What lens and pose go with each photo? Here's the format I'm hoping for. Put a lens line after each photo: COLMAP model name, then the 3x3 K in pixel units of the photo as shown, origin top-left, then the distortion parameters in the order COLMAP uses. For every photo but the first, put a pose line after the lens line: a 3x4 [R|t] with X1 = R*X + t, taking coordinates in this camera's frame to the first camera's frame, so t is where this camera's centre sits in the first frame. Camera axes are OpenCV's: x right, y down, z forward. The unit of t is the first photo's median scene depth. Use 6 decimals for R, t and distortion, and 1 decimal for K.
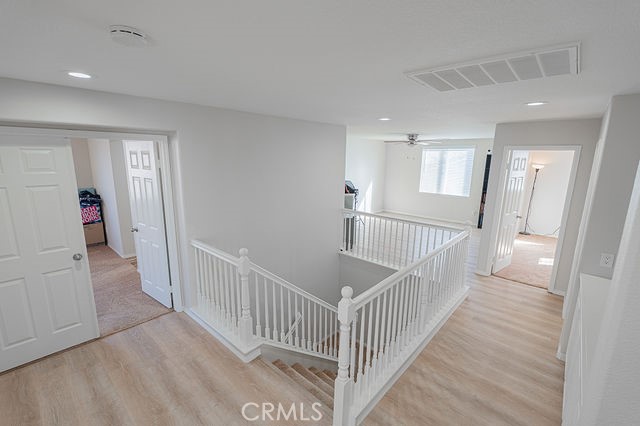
lens RADIAL K [[285.3, 0, 320.0], [0, 285.3, 213.0], [0, 0, 1]] dist [-0.000937, 0.000642]
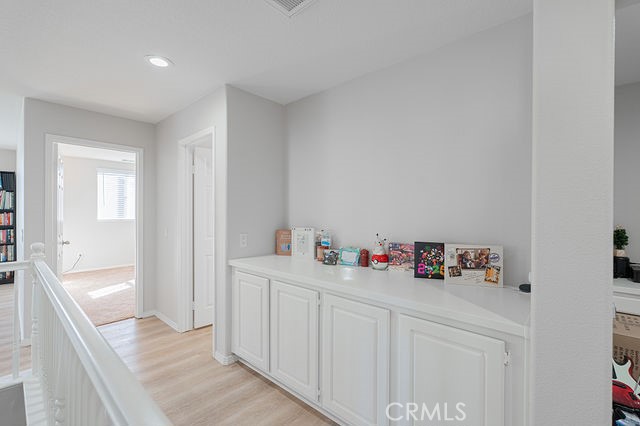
lens RADIAL K [[285.3, 0, 320.0], [0, 285.3, 213.0], [0, 0, 1]] dist [-0.000937, 0.000642]
pose [[0.012159, -0.023098, 0.999659, -0.019894], [0.188785, 0.981807, 0.020389, 0.059213], [-0.981943, 0.188473, 0.016298, 0.420802]]
